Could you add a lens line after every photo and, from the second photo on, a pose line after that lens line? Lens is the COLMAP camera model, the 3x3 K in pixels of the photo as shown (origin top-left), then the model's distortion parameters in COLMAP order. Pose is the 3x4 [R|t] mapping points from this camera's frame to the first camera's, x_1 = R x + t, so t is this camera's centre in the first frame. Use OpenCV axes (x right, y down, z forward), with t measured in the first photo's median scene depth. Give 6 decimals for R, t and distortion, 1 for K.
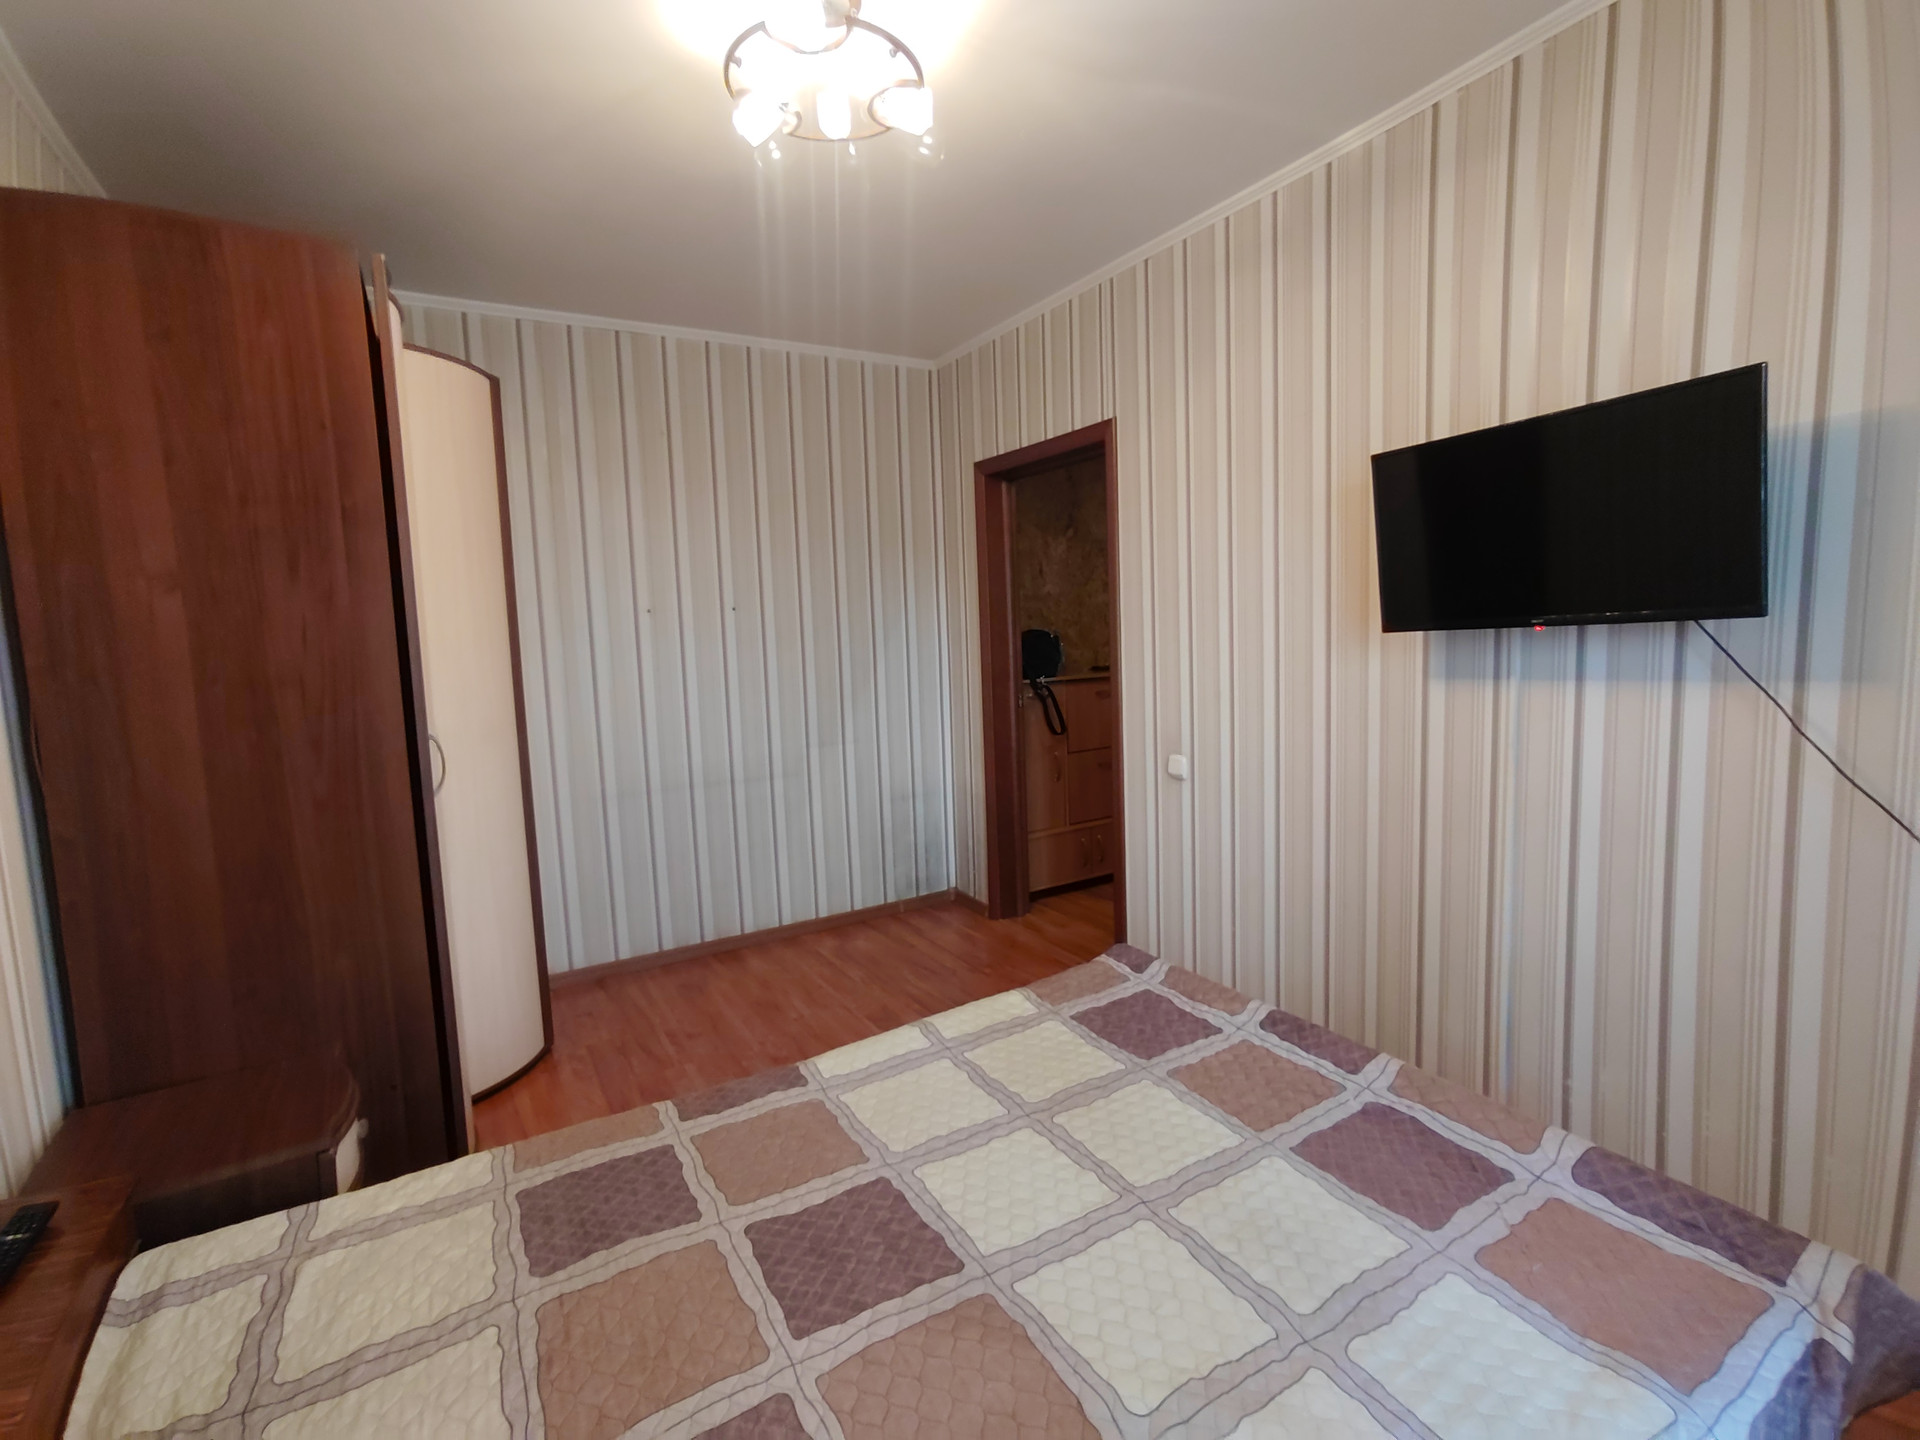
lens RADIAL K [[882.5, 0, 959.8], [0, 882.5, 709.1], [0, 0, 1]] dist [-0.050087, 0.042834]
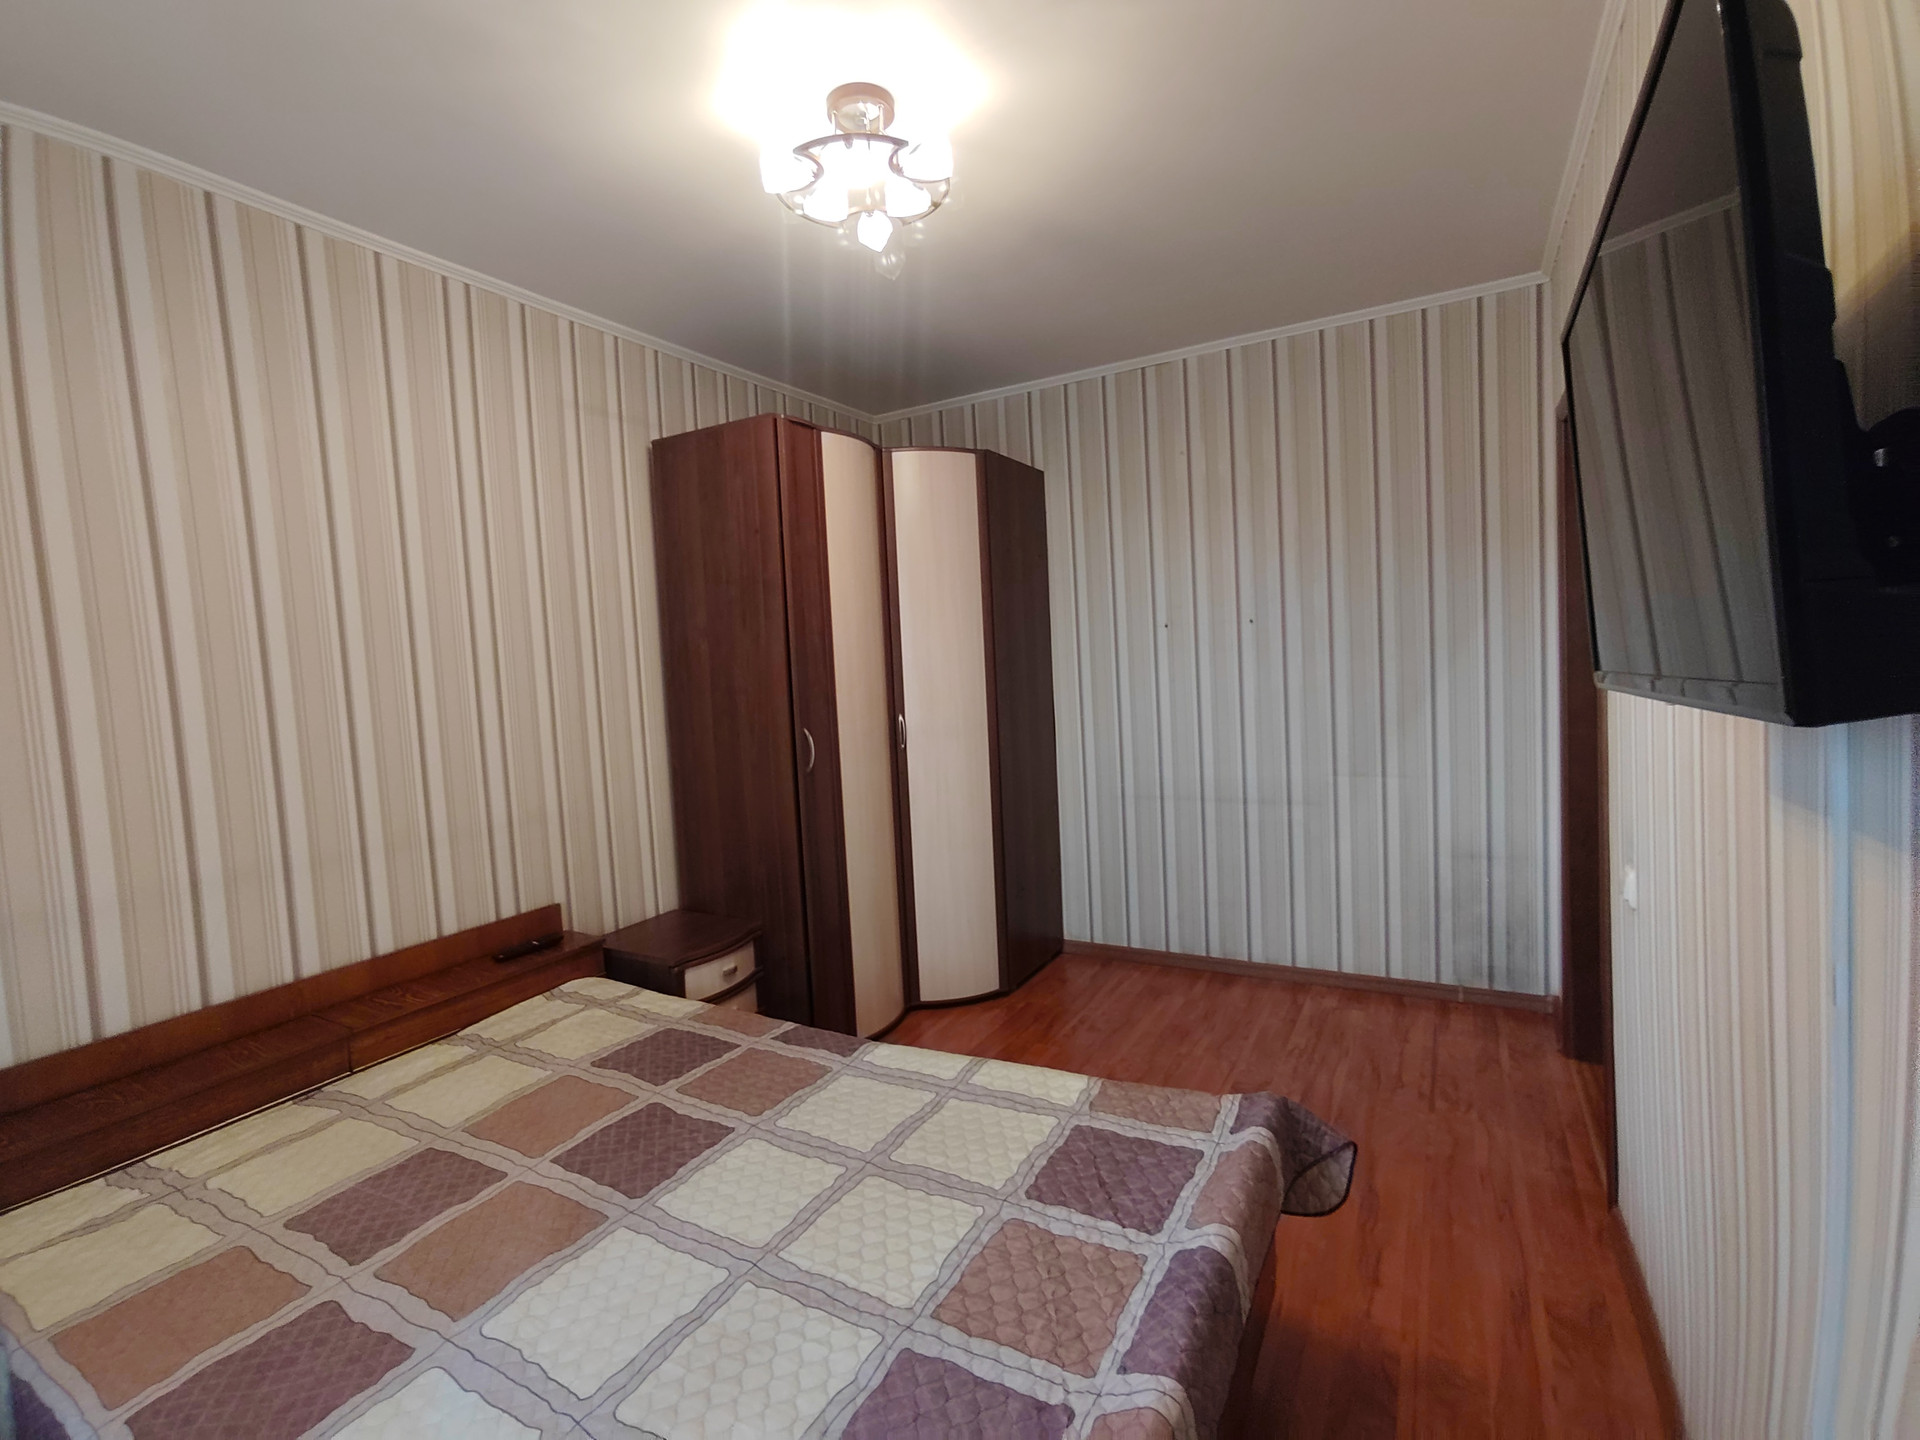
lens RADIAL K [[889.4, 0, 960.2], [0, 889.4, 695.1], [0, 0, 1]] dist [-0.053959, 0.043896]
pose [[0.496184, 0.052575, -0.866624, 0.887928], [-0.053406, 0.998123, 0.029975, -0.095252], [0.866573, 0.031409, 0.498061, 0.525666]]
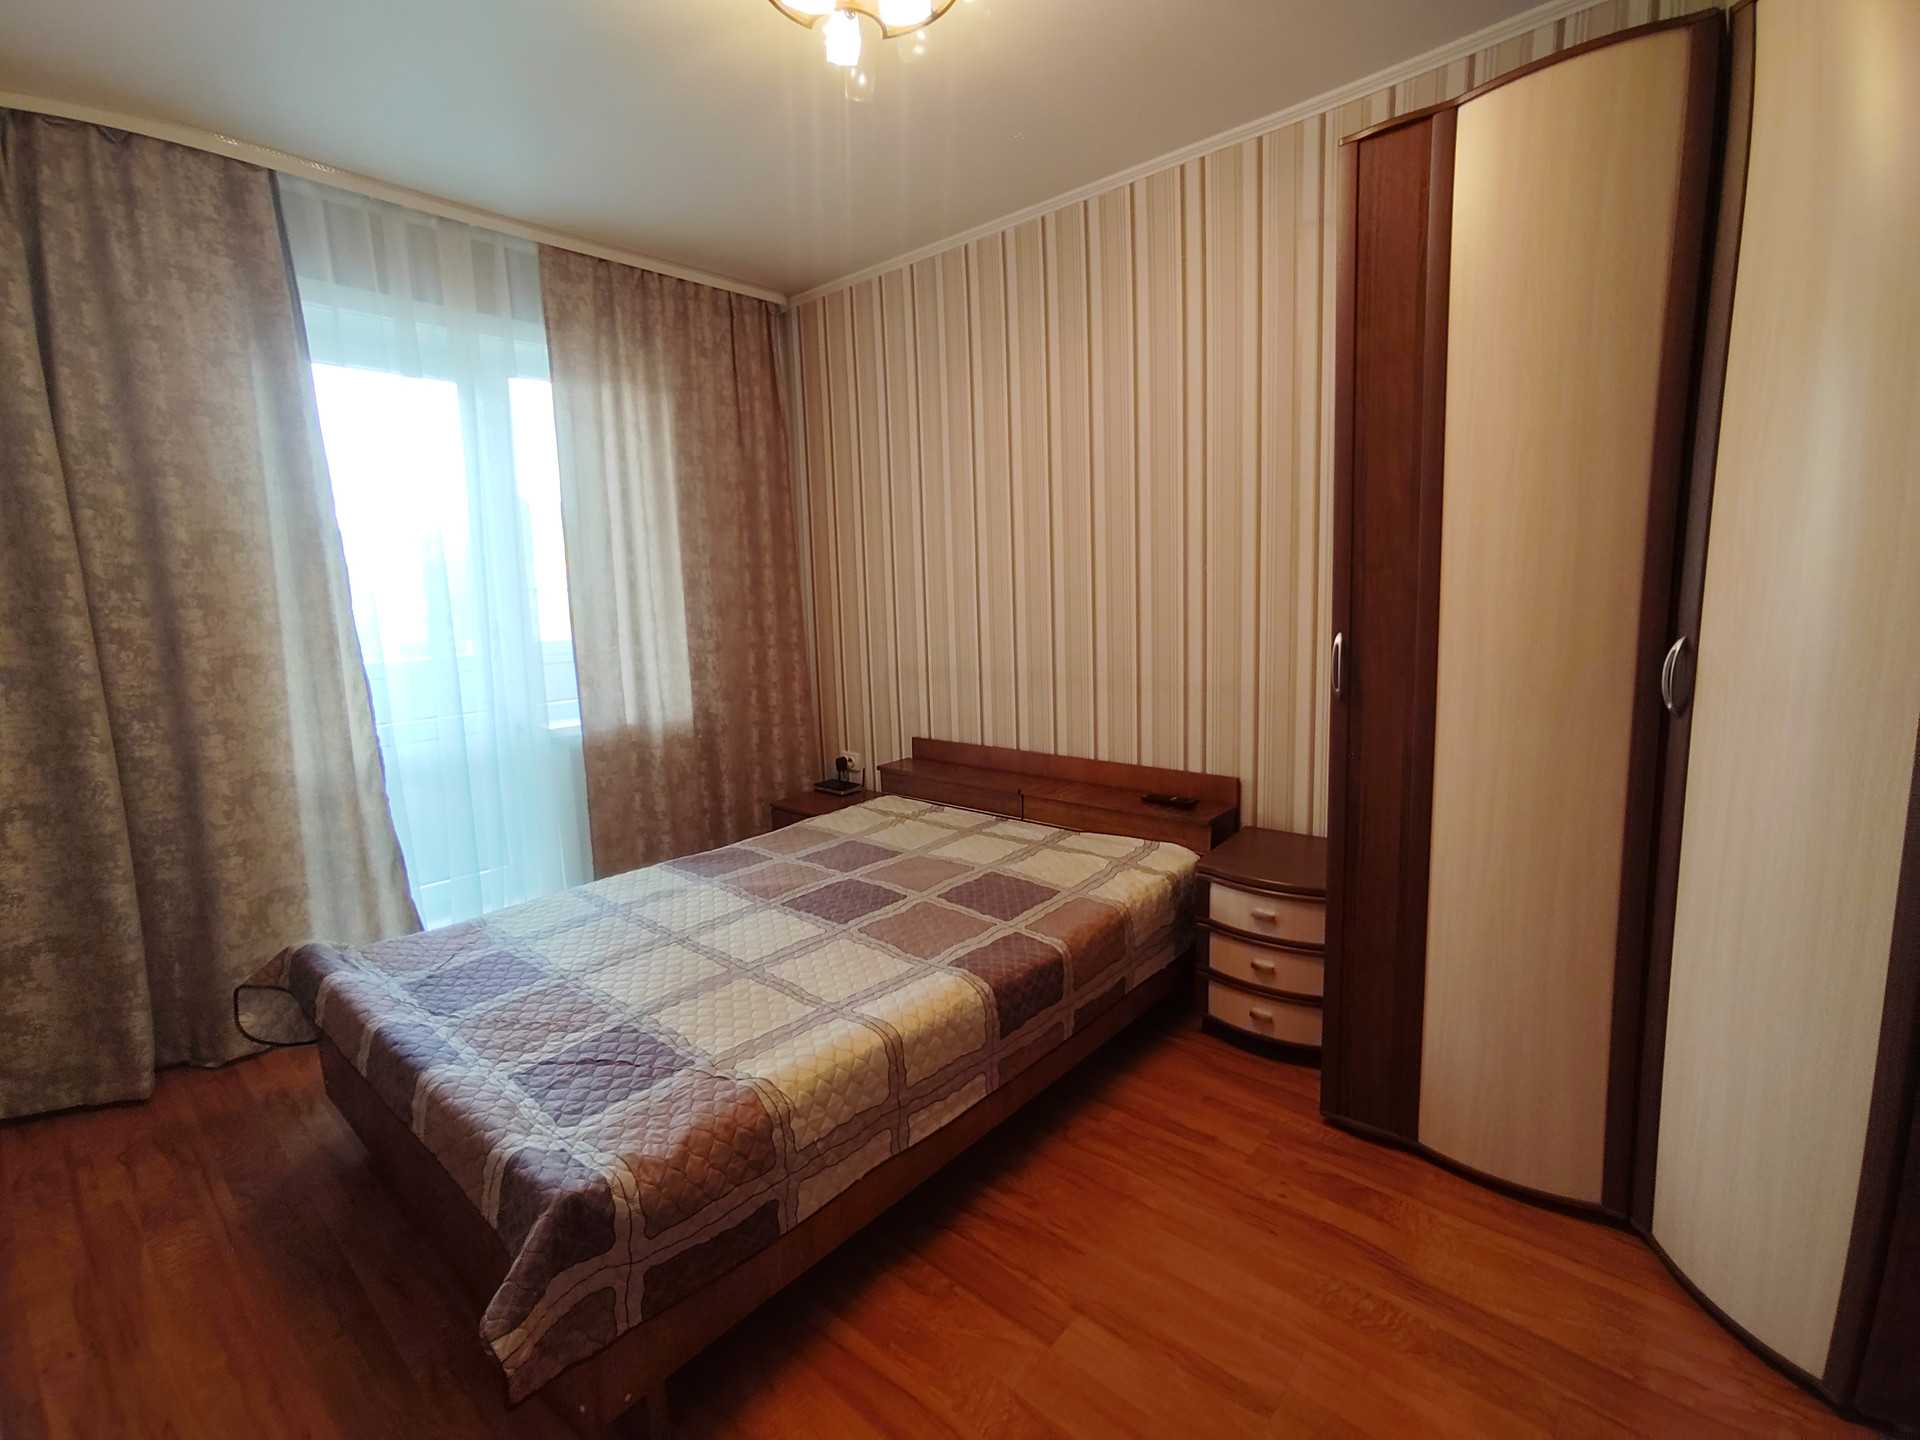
lens RADIAL K [[882.5, 0, 959.8], [0, 882.5, 709.1], [0, 0, 1]] dist [-0.050087, 0.042834]
pose [[-0.949723, 0.114941, -0.291228, 0.101787], [0.042035, 0.968563, 0.245190, -0.165060], [0.310256, 0.220621, -0.924699, 1.966818]]
